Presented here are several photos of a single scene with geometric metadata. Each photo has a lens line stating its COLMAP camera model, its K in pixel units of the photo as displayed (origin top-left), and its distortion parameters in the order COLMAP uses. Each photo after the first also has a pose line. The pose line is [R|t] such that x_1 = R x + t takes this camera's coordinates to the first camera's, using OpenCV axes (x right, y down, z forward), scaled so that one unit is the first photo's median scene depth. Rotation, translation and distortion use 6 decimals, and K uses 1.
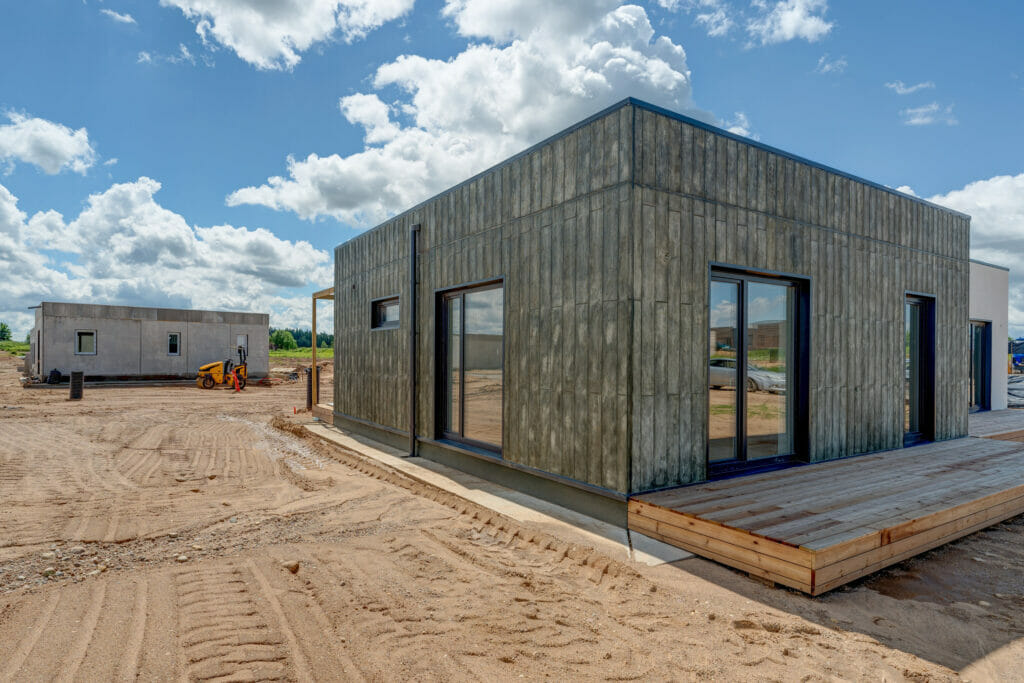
lens RADIAL K [[522.0, 0, 438.2], [0, 522.0, 357.1], [0, 0, 1]] dist [-0.004070, 0.001436]
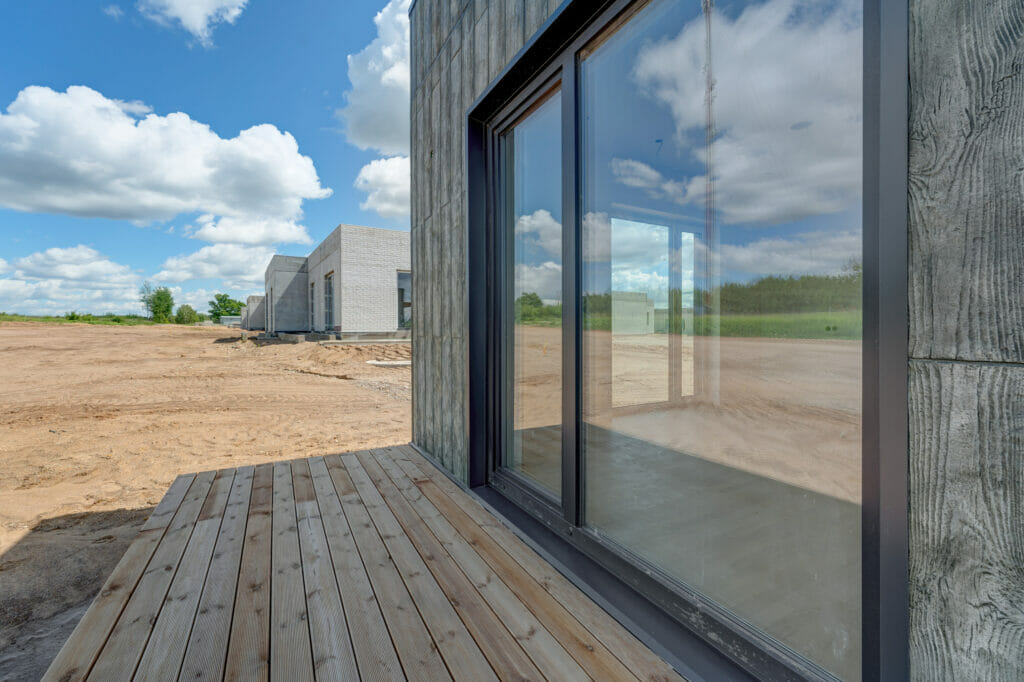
lens RADIAL K [[409.2, 0, 517.0], [0, 409.2, 333.8], [0, 0, 1]] dist [-0.006672, 0.000144]
pose [[0.031526, 0.004728, -0.999492, 1.012985], [0.001934, 0.999987, 0.004792, 0.063753], [0.999501, -0.002084, 0.031517, 1.078753]]
